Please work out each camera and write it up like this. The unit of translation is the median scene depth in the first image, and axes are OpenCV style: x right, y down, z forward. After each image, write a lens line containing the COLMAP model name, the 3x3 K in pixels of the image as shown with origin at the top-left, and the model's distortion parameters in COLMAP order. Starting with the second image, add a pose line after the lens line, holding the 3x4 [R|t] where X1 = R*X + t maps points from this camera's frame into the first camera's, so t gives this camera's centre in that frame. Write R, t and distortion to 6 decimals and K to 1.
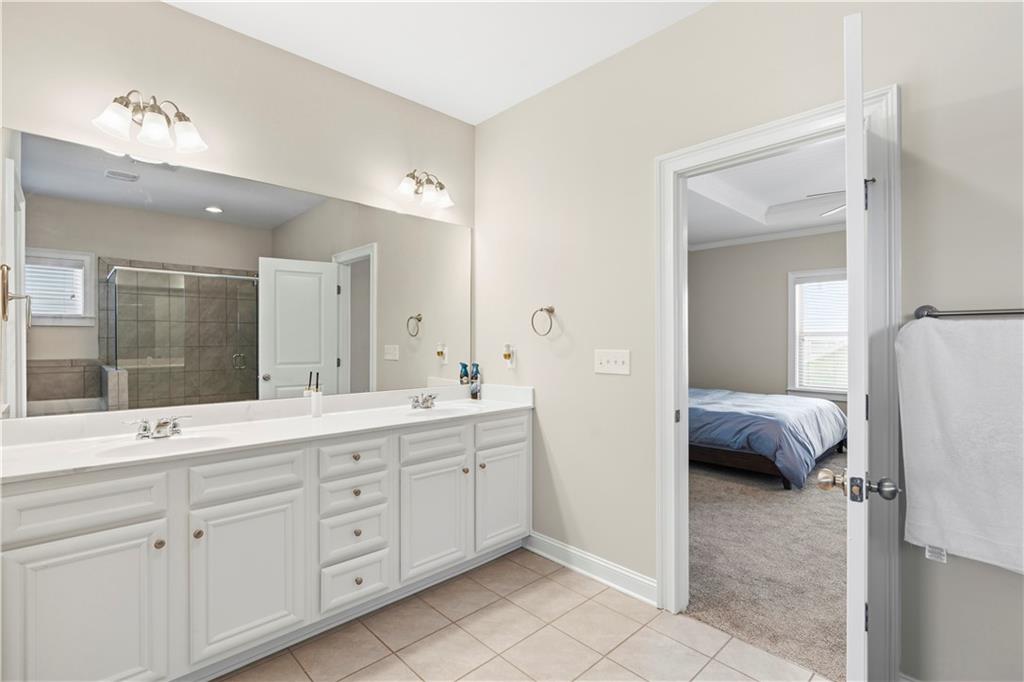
lens RADIAL K [[476.6, 0, 483.5], [0, 476.6, 340.9], [0, 0, 1]] dist [0.012109, 0.000715]
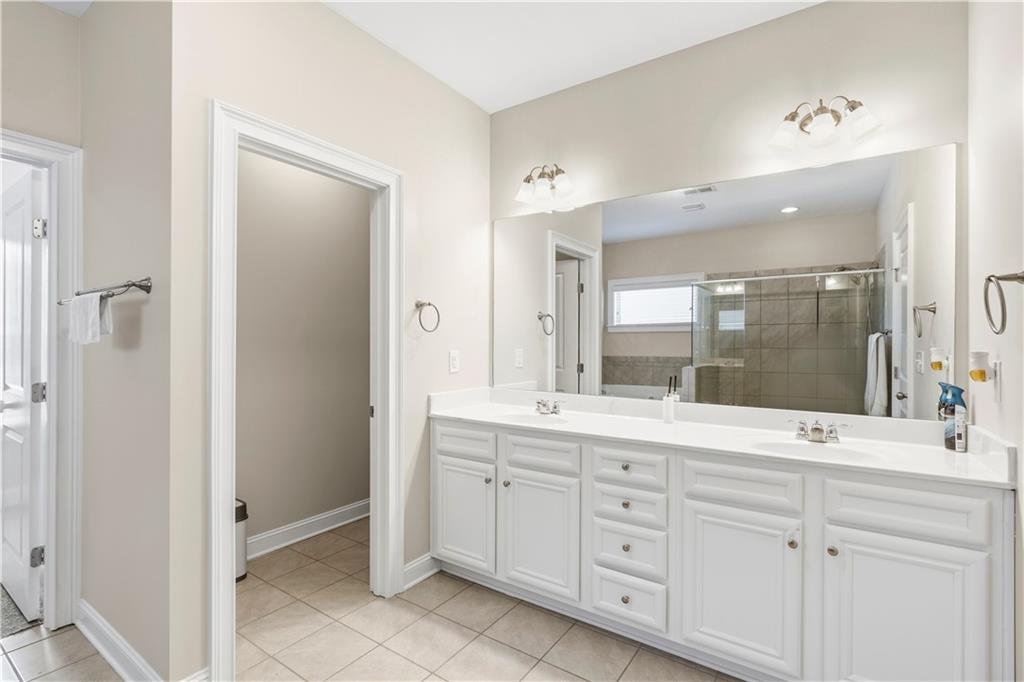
lens RADIAL K [[476.6, 0, 504.5], [0, 476.6, 343.5], [0, 0, 1]] dist [0.012109, 0.000715]
pose [[0.237894, -0.000250, -0.971291, 0.397974], [-0.003910, 0.999992, -0.001215, 0.002141], [0.971283, 0.004087, 0.237891, 0.365174]]
